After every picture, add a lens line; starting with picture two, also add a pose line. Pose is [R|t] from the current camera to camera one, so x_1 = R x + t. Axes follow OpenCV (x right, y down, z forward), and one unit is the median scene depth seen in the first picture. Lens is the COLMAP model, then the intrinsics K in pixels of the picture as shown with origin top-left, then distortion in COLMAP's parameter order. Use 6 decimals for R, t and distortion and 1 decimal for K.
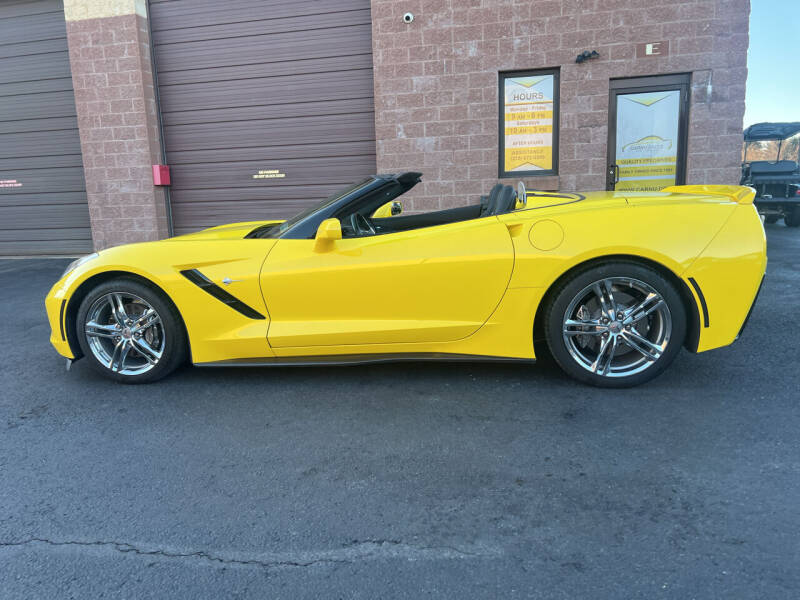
lens RADIAL K [[601.6, 0, 393.5], [0, 601.6, 299.1], [0, 0, 1]] dist [0.047628, -0.054293]
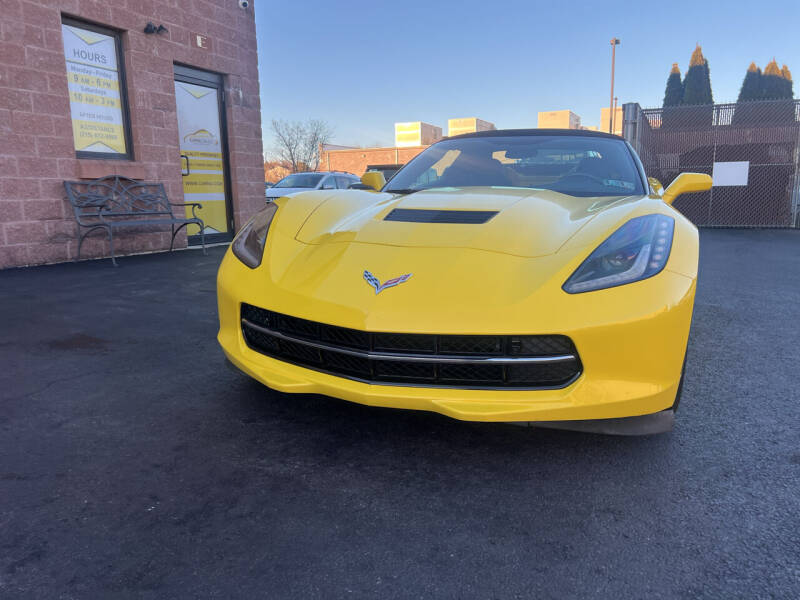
lens RADIAL K [[599.4, 0, 400.4], [0, 599.4, 291.8], [0, 0, 1]] dist [0.051207, -0.059984]
pose [[0.230854, -0.126039, 0.964790, -0.498096], [0.167244, 0.981957, 0.088264, -0.043057], [-0.958507, 0.140980, 0.247768, 0.496048]]
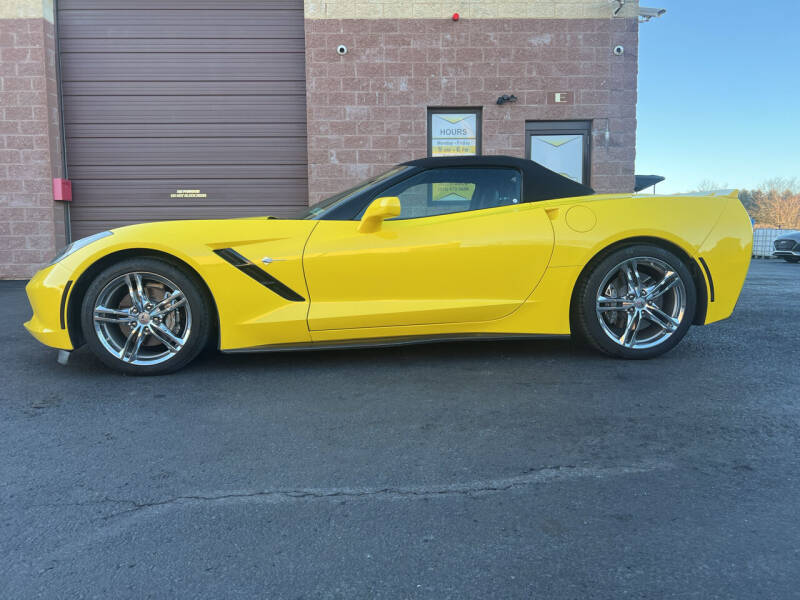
lens RADIAL K [[599.5, 0, 405.7], [0, 599.5, 290.3], [0, 0, 1]] dist [0.057557, -0.070173]
pose [[0.970708, 0.006814, 0.240166, -0.122034], [0.015742, 0.995646, -0.091874, 0.045679], [-0.239747, 0.092963, 0.966374, 0.011718]]
